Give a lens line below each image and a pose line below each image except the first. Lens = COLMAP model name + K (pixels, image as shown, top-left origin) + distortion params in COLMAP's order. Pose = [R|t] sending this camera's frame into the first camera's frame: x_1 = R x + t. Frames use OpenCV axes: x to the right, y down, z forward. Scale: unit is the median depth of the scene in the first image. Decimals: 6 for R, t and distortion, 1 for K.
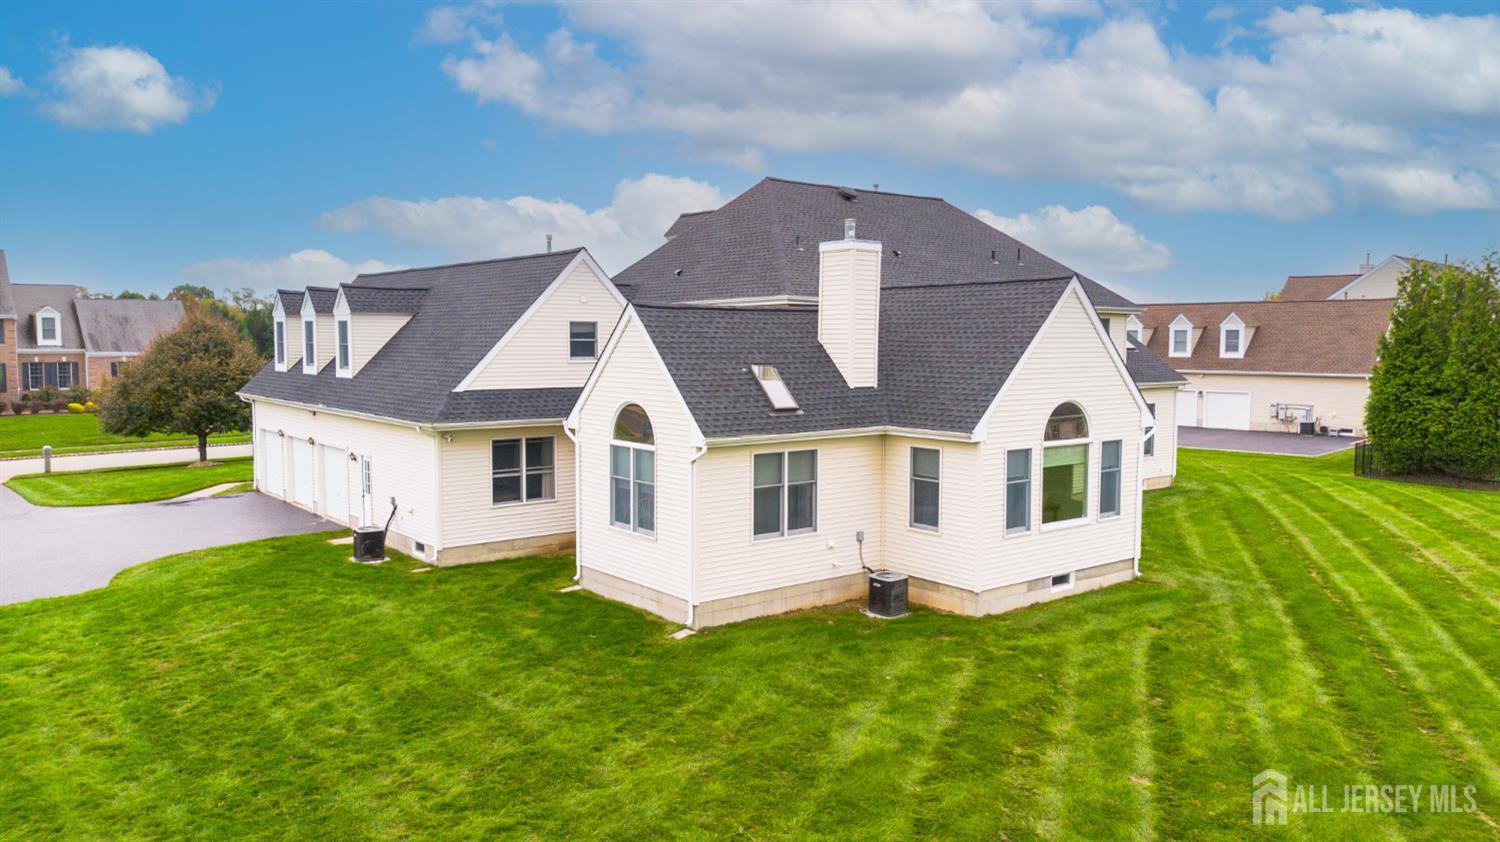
lens RADIAL K [[1059.9, 0, 747.6], [0, 1059.9, 426.7], [0, 0, 1]] dist [0.076879, -0.077641]
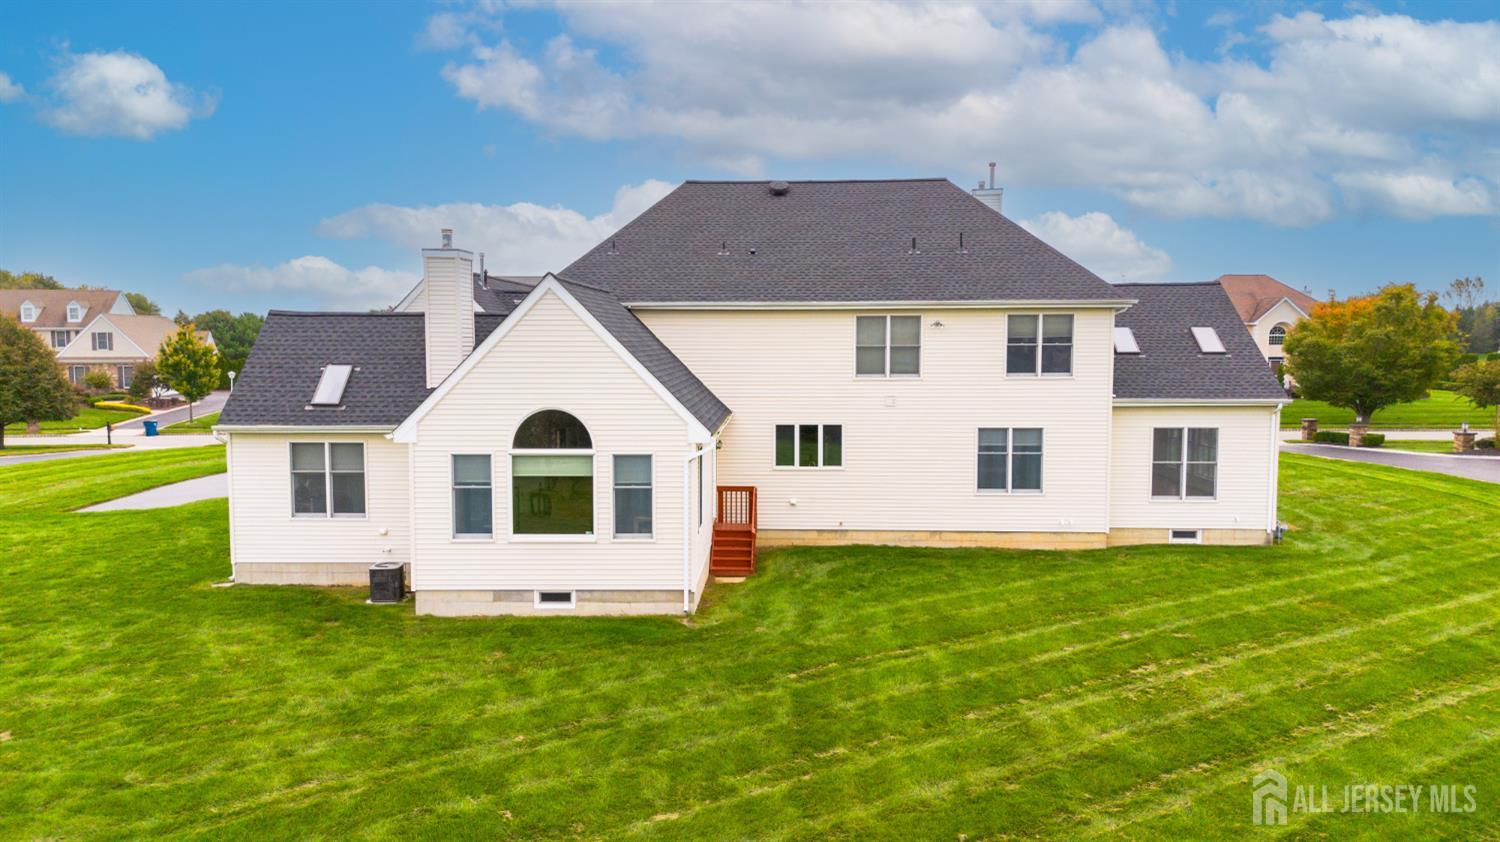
lens RADIAL K [[1059.9, 0, 743.1], [0, 1059.9, 426.3], [0, 0, 1]] dist [0.076879, -0.077641]
pose [[0.756723, 0.048723, -0.651918, 1.072281], [-0.049776, 0.998618, 0.016857, -0.033588], [0.651839, 0.019694, 0.758102, 0.408912]]
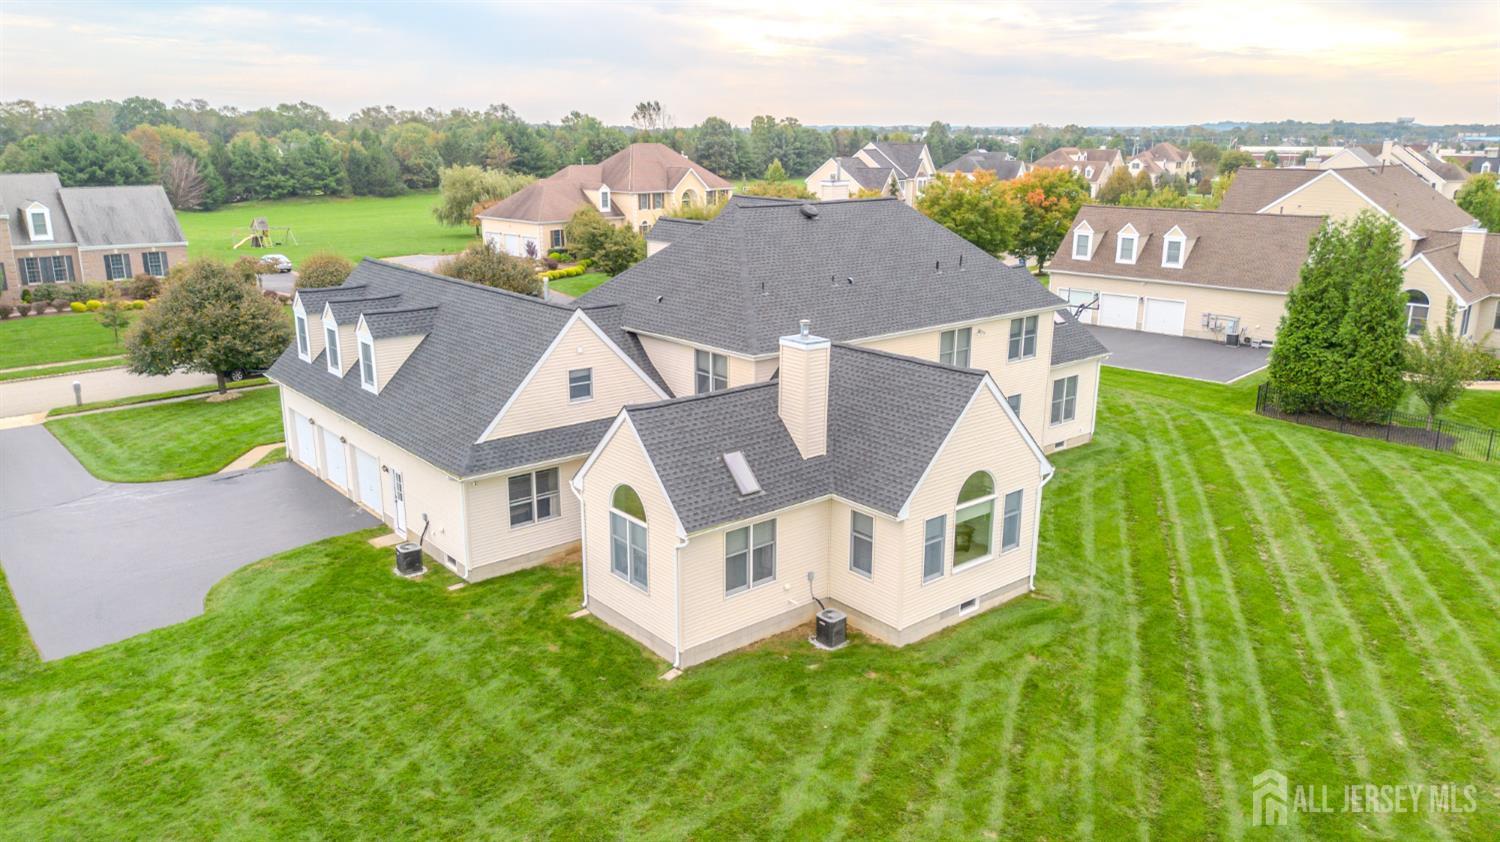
lens RADIAL K [[1059.9, 0, 748.0], [0, 1059.9, 422.0], [0, 0, 1]] dist [0.076879, -0.077641]
pose [[0.999705, -0.006028, 0.023513, 0.003355], [0.001684, 0.983558, 0.180584, -0.312683], [-0.024215, -0.180492, 0.983278, -0.209025]]
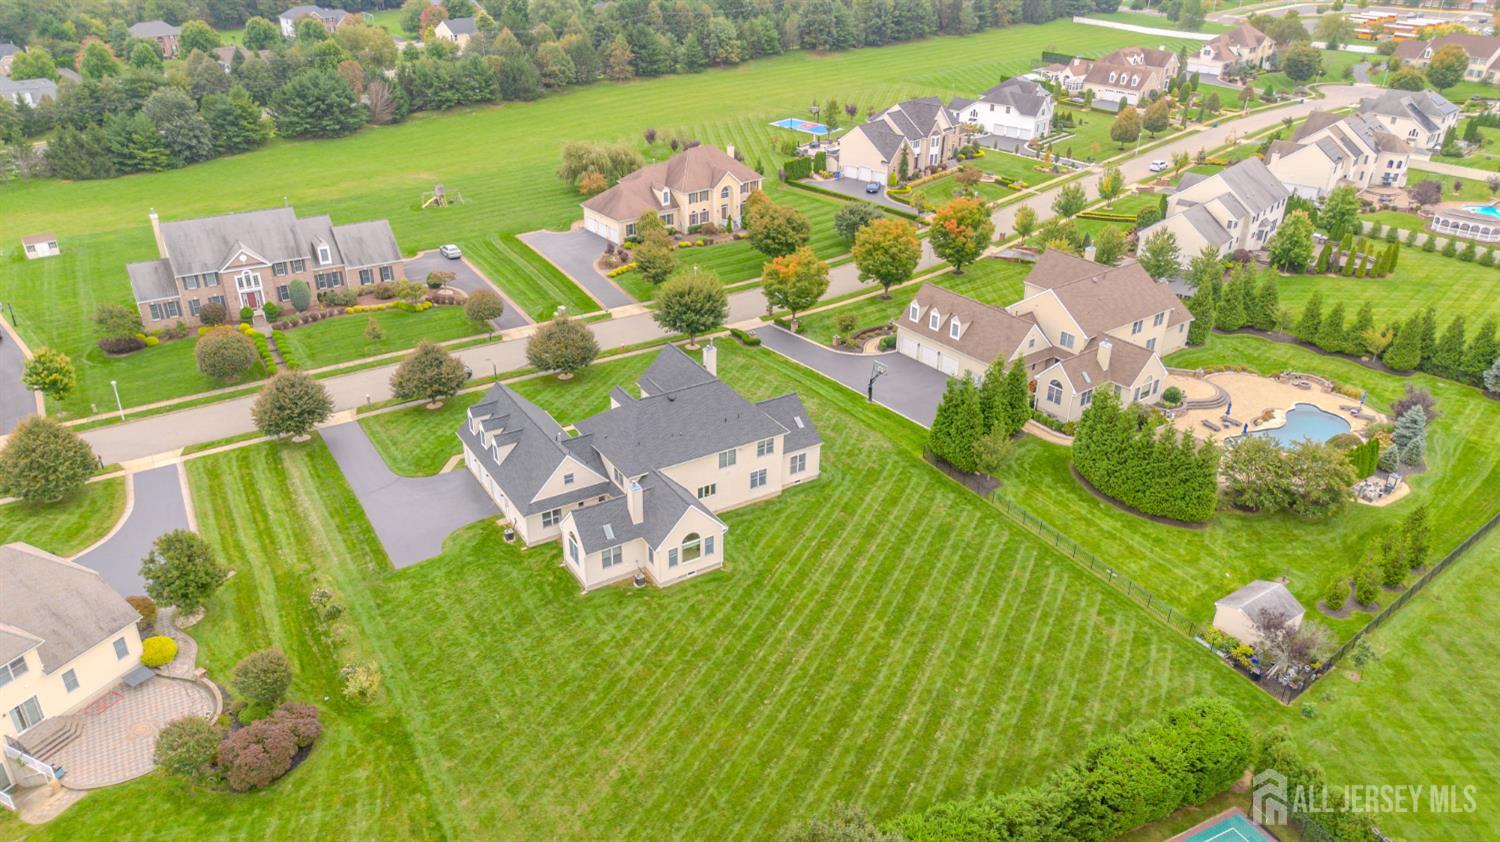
lens RADIAL K [[1059.9, 0, 753.1], [0, 1059.9, 415.2], [0, 0, 1]] dist [0.076879, -0.077641]
pose [[0.992919, 0.059719, -0.102692, 0.890717], [-0.016364, 0.924972, 0.379683, -1.848708], [0.117662, -0.375314, 0.919399, -2.258016]]
